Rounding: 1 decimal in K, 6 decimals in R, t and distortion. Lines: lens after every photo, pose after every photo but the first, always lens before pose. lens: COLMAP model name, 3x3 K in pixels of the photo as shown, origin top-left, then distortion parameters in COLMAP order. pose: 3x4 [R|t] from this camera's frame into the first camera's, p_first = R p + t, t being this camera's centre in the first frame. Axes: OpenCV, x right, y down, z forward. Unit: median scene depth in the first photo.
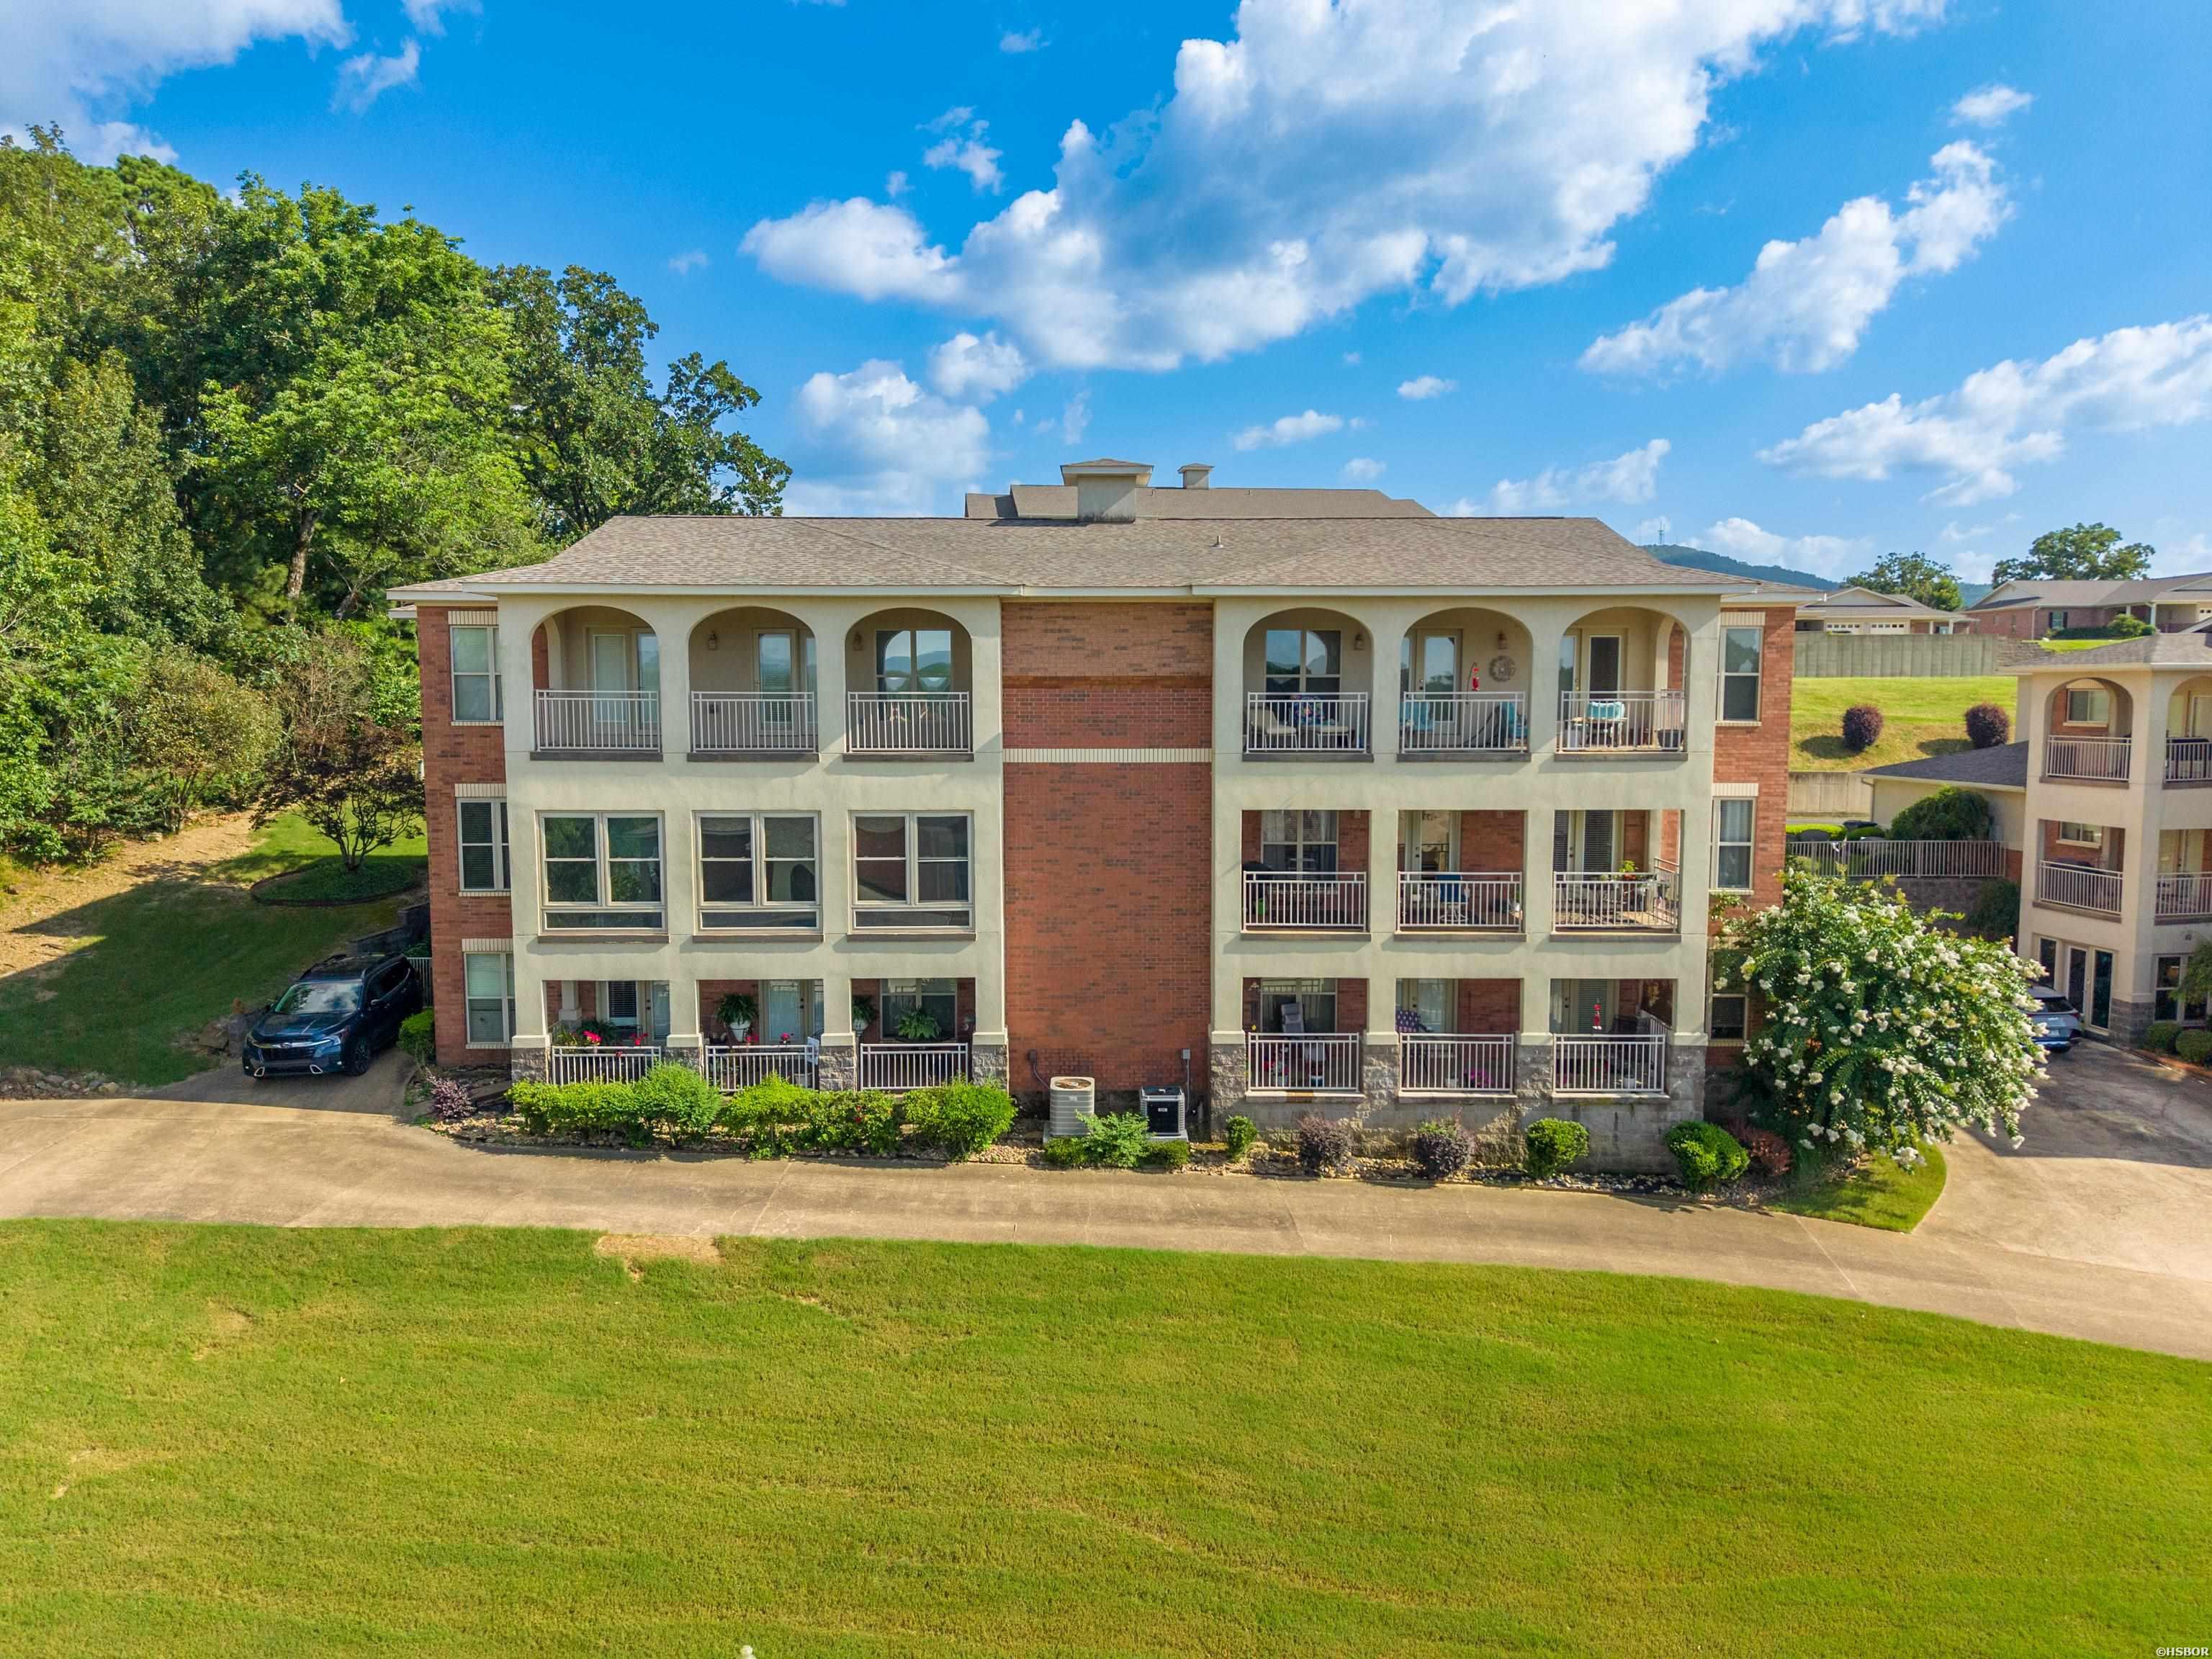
lens RADIAL K [[1644.6, 0, 1107.2], [0, 1644.6, 1036.7], [0, 0, 1]] dist [0.006627, 0.003110]
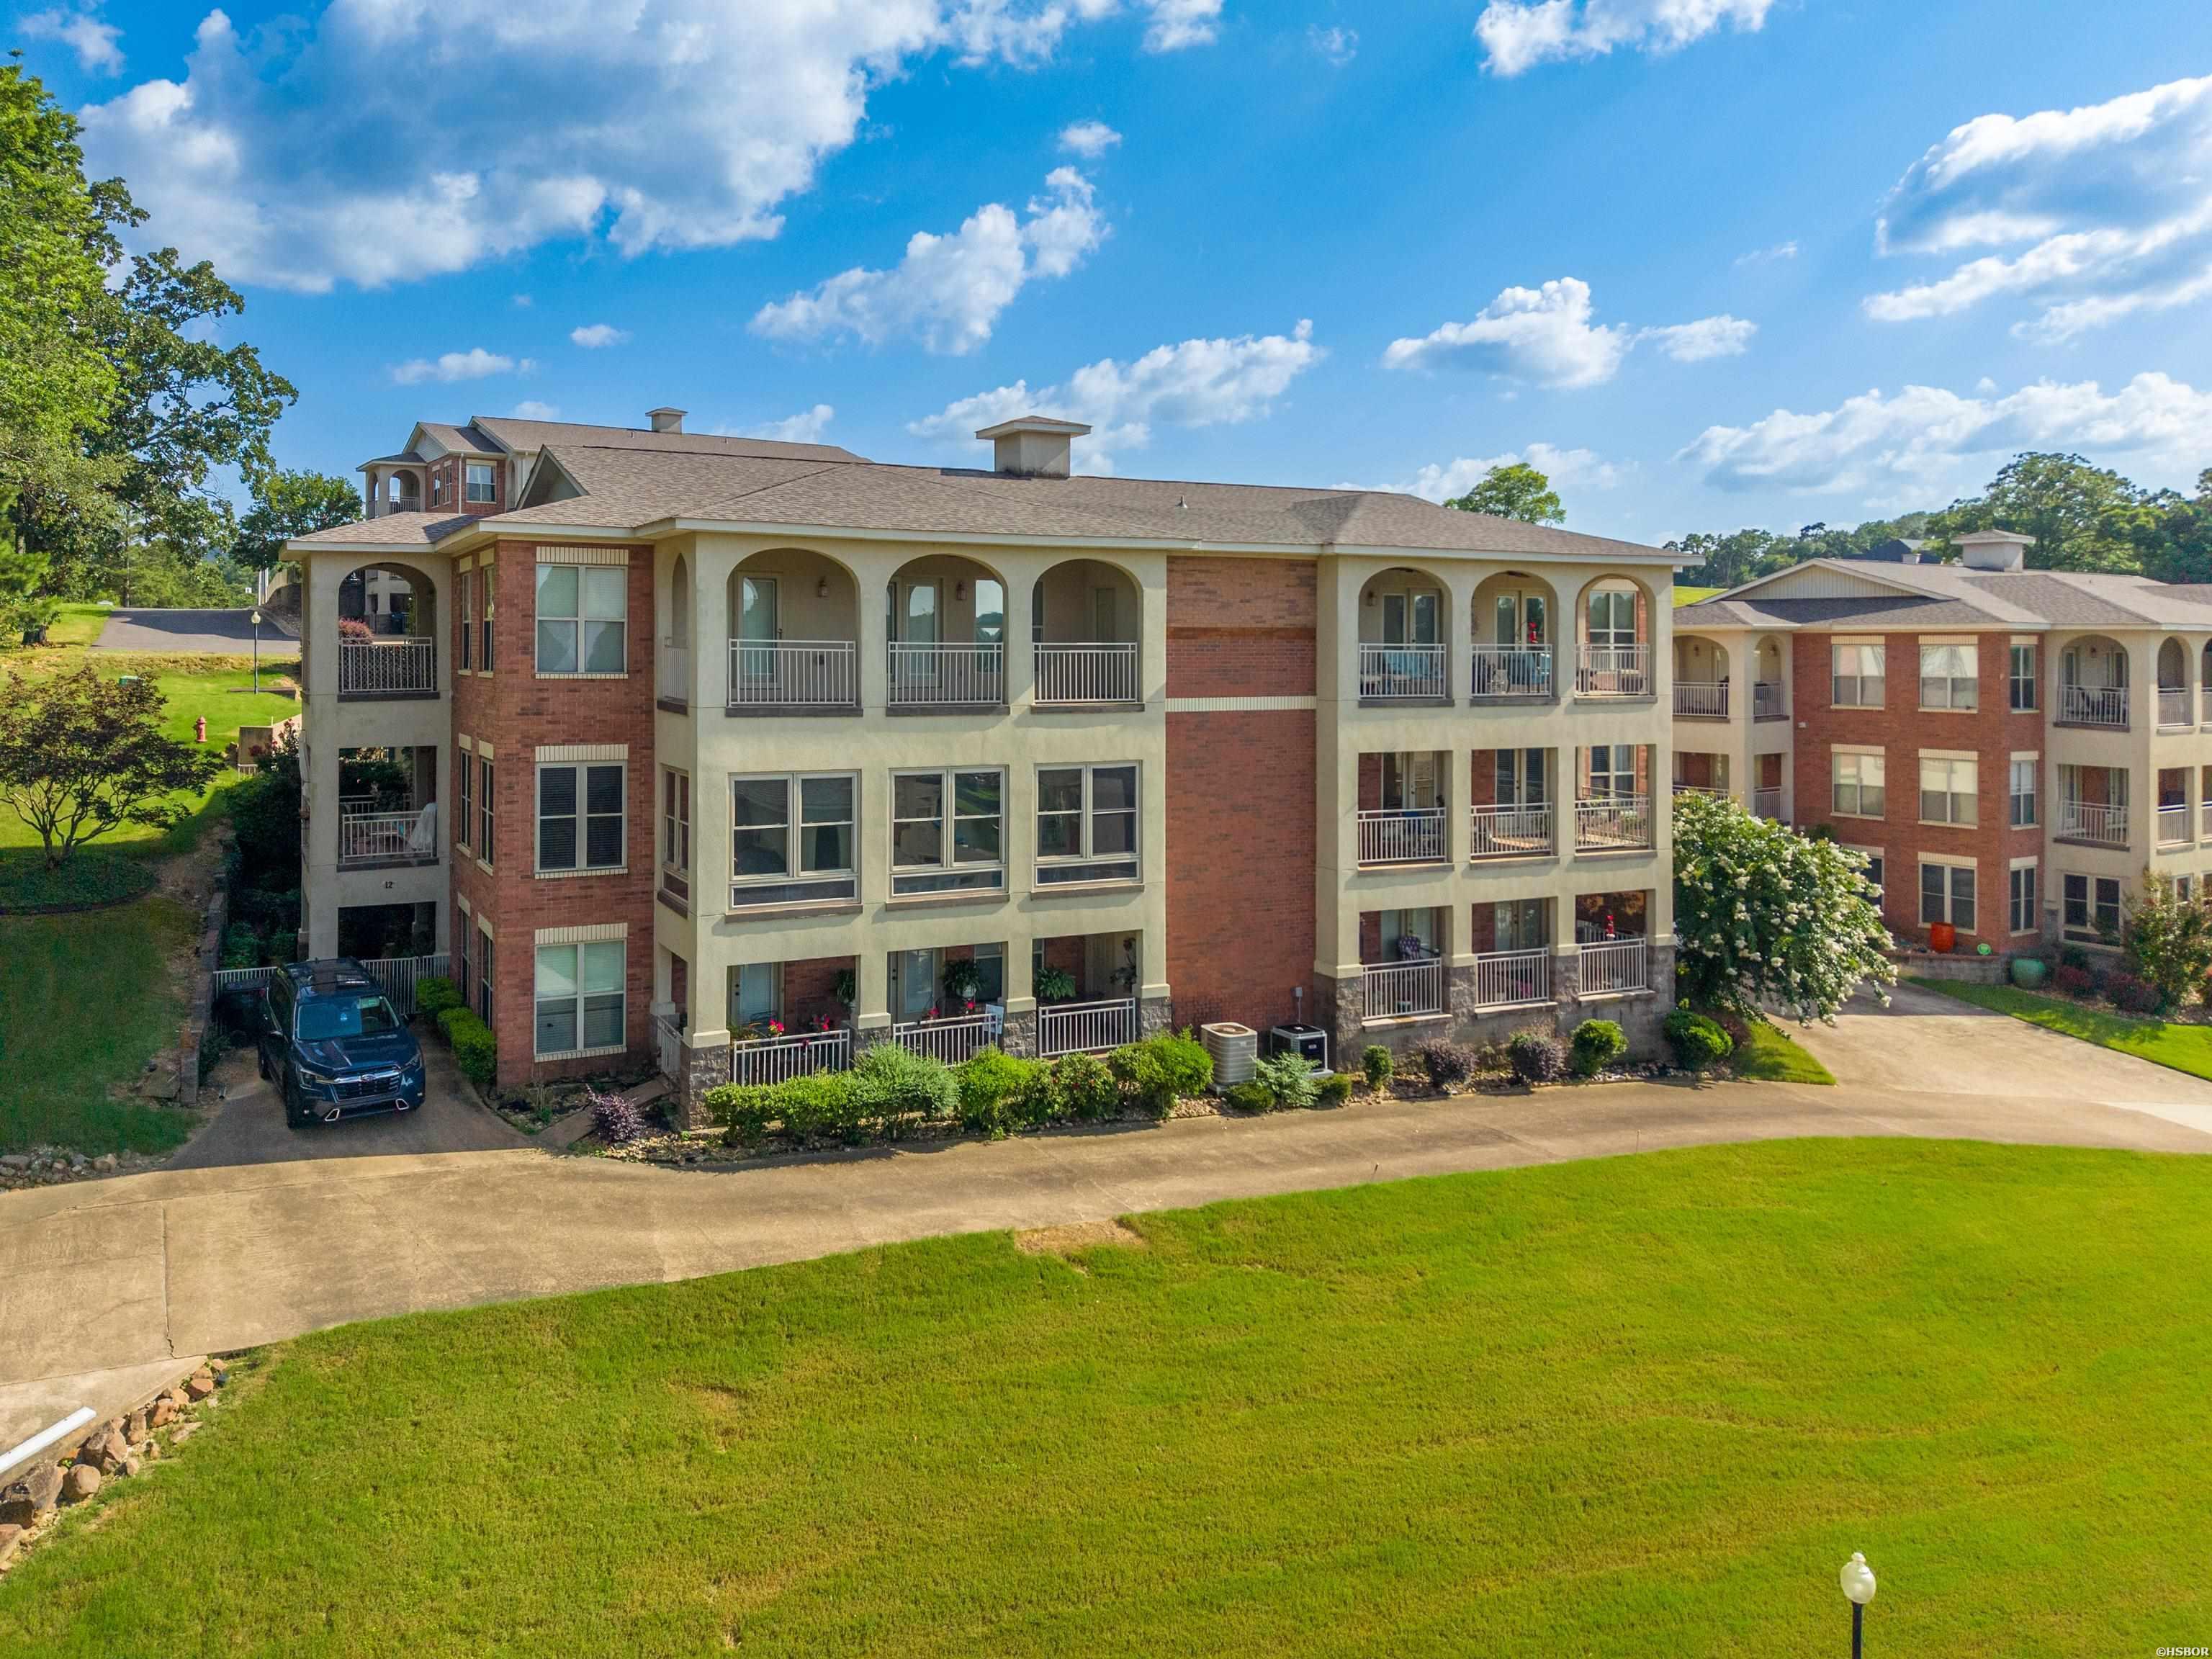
lens RADIAL K [[1694.8, 0, 1106.0], [0, 1694.8, 829.5], [0, 0, 1]] dist [0.024518, 0.002699]
pose [[0.894007, -0.044666, 0.445820, -0.543686], [0.087931, 0.993159, -0.076827, -0.019298], [-0.439339, 0.107885, 0.891820, 0.102352]]
